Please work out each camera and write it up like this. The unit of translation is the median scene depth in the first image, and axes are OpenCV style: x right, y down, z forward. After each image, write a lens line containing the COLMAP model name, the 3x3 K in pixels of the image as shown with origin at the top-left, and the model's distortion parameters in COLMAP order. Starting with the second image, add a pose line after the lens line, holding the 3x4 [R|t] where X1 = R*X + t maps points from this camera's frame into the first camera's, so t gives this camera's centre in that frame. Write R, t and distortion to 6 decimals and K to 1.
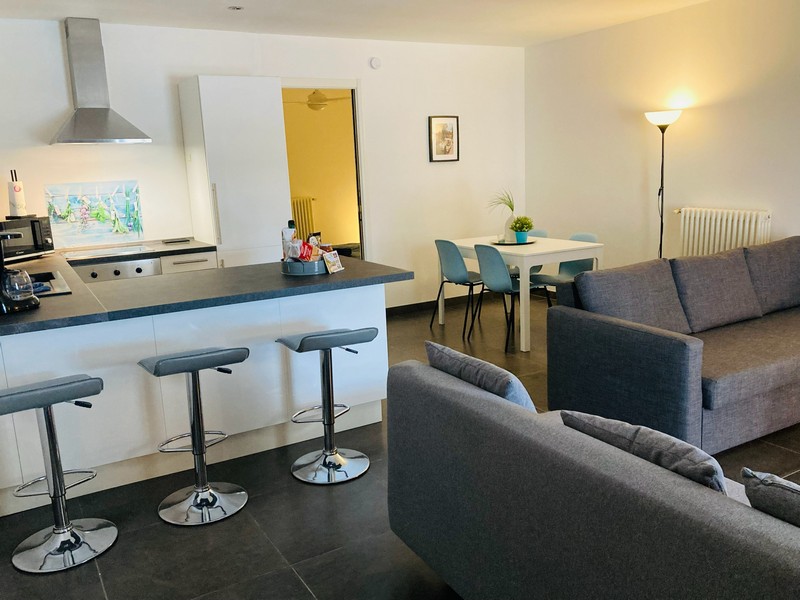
lens RADIAL K [[675.2, 0, 400.7], [0, 675.2, 300.5], [0, 0, 1]] dist [-0.036605, -0.010897]
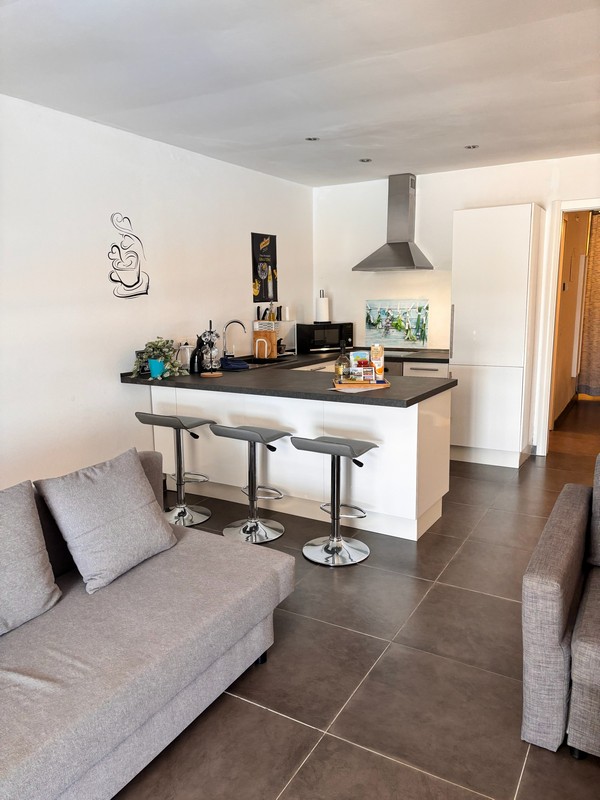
lens RADIAL K [[576.9, 0, 300.4], [0, 576.9, 400.5], [0, 0, 1]] dist [0.000369, -0.000479]
pose [[0.475921, 0.182522, -0.860340, 0.457789], [-0.178331, 0.977935, 0.108821, -0.072926], [0.861219, 0.101635, 0.497969, 0.295376]]
